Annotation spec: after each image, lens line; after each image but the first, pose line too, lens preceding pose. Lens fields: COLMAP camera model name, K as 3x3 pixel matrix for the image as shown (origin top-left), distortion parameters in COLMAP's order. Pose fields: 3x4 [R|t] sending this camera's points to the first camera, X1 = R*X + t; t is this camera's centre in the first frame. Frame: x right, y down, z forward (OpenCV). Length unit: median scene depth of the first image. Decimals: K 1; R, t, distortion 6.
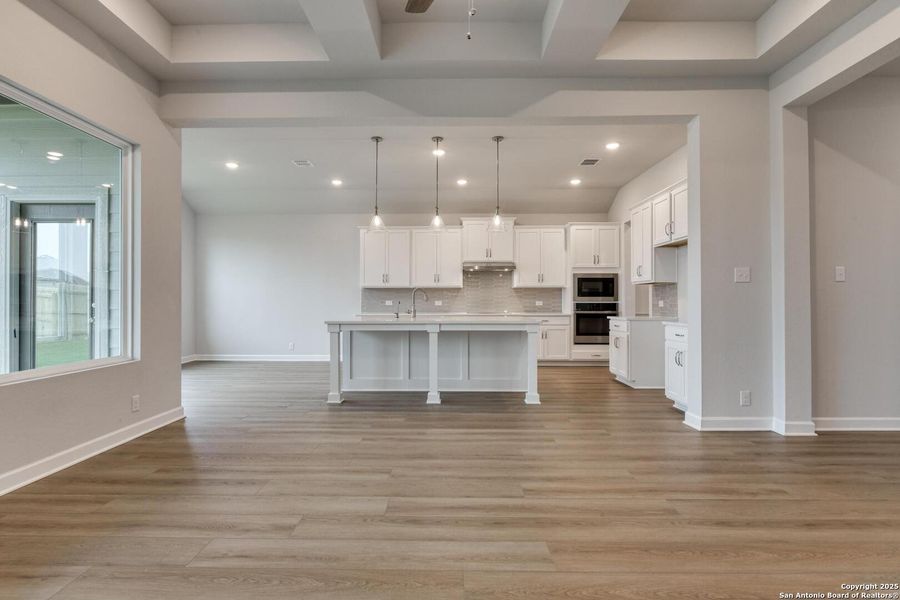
lens RADIAL K [[451.8, 0, 446.3], [0, 451.8, 300.4], [0, 0, 1]] dist [-0.006378, -0.000341]
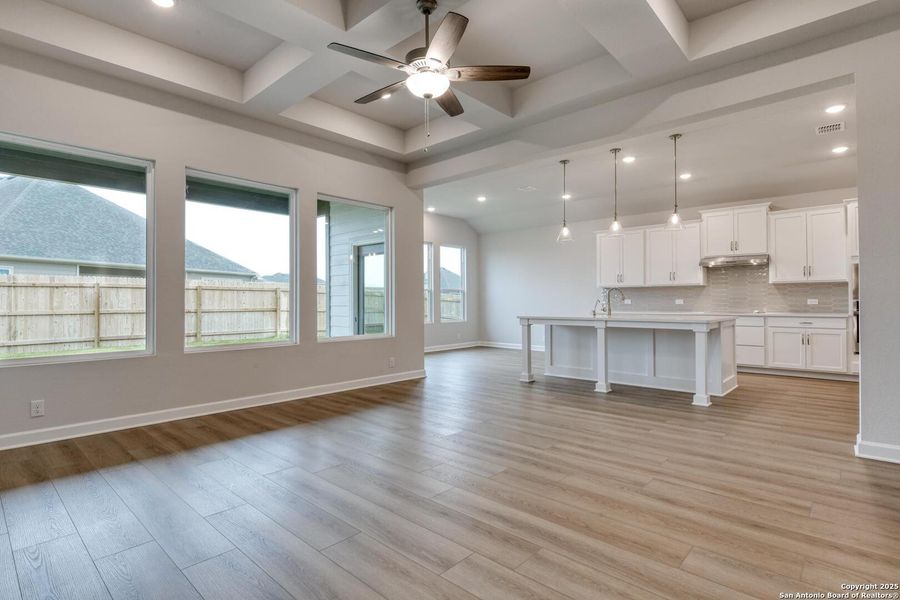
lens RADIAL K [[451.8, 0, 446.3], [0, 451.8, 300.4], [0, 0, 1]] dist [-0.006378, -0.000341]
pose [[0.745979, -0.004271, -0.665955, 0.430279], [0.006113, 0.999981, 0.000434, -0.000727], [0.665941, -0.004395, 0.745991, -0.086444]]
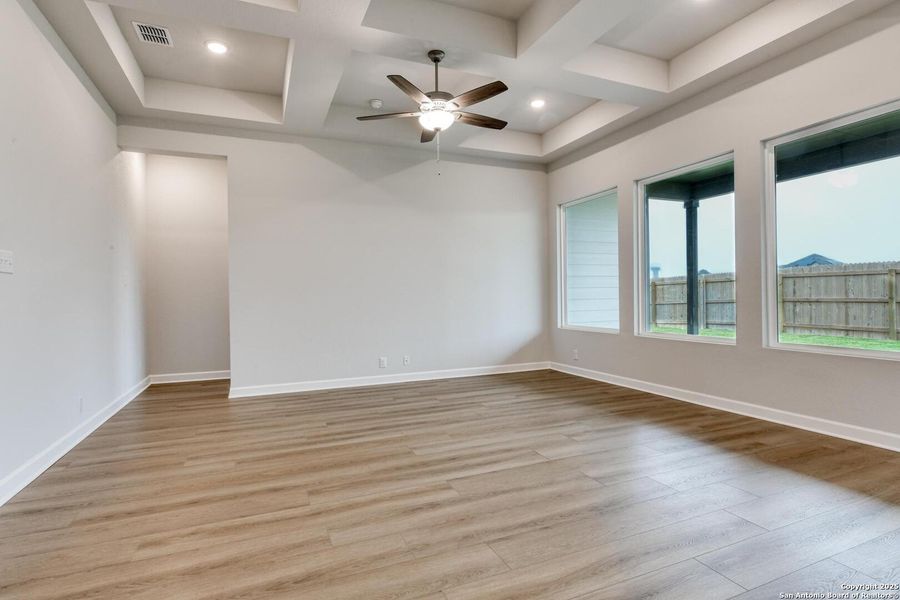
lens RADIAL K [[451.8, 0, 446.3], [0, 451.8, 300.4], [0, 0, 1]] dist [-0.006378, -0.000341]
pose [[-0.915178, 0.016355, -0.402717, 0.305004], [0.015874, 0.999864, 0.004532, 0.004425], [0.402736, -0.002246, -0.915313, 1.012625]]
